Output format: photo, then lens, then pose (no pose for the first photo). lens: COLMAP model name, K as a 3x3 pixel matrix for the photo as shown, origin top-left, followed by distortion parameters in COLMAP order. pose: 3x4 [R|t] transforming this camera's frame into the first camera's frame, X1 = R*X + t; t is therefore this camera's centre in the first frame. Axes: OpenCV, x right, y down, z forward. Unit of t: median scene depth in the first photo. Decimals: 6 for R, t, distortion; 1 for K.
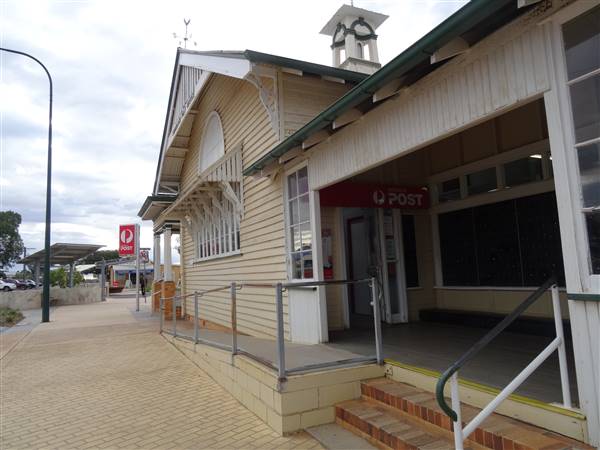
lens RADIAL K [[422.9, 0, 299.6], [0, 422.9, 223.0], [0, 0, 1]] dist [-0.008705, 0.001637]
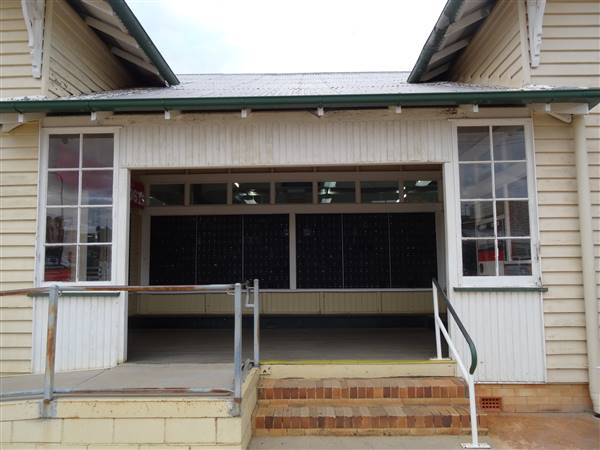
lens RADIAL K [[424.4, 0, 299.8], [0, 424.4, 227.5], [0, 0, 1]] dist [-0.009365, -0.002932]
pose [[0.445909, 0.117612, 0.887317, -0.515713], [-0.110472, 0.990982, -0.075837, 0.056530], [-0.888235, -0.064208, 0.454881, 0.361595]]
